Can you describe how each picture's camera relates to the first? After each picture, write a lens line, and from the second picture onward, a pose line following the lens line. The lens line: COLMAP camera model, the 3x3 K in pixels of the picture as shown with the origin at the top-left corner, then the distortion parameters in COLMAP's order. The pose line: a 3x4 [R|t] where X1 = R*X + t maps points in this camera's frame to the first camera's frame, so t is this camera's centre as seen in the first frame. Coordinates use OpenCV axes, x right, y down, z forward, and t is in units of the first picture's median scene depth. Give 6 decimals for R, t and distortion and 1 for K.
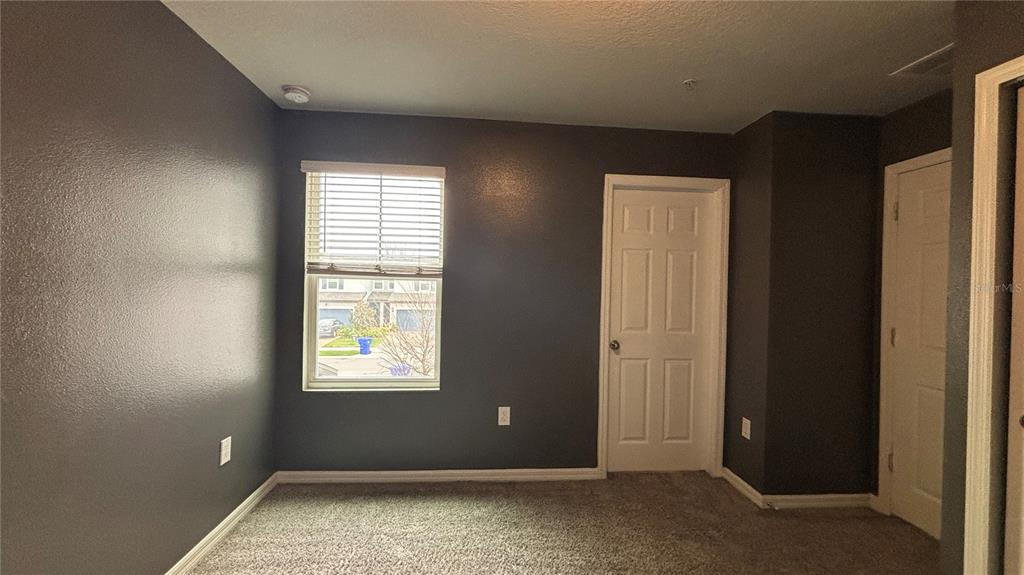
lens RADIAL K [[412.4, 0, 517.5], [0, 412.4, 289.8], [0, 0, 1]] dist [0.001274, -0.000066]
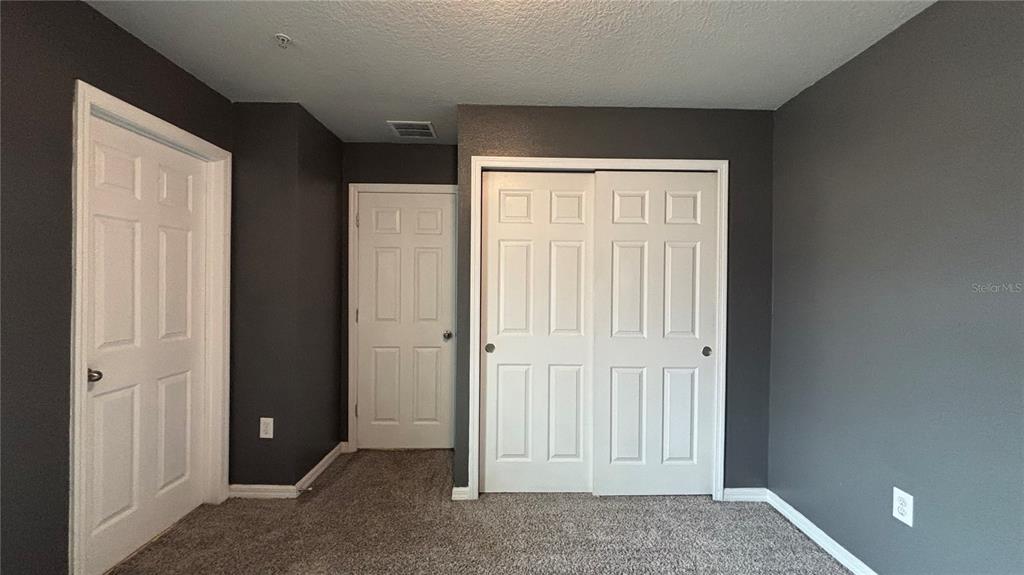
lens RADIAL K [[412.4, 0, 511.8], [0, 412.4, 288.4], [0, 0, 1]] dist [0.001274, -0.000066]
pose [[0.080579, -0.026390, 0.996399, -0.301649], [0.004960, 0.999648, 0.026075, -0.003732], [-0.996736, 0.002841, 0.080682, 0.335566]]
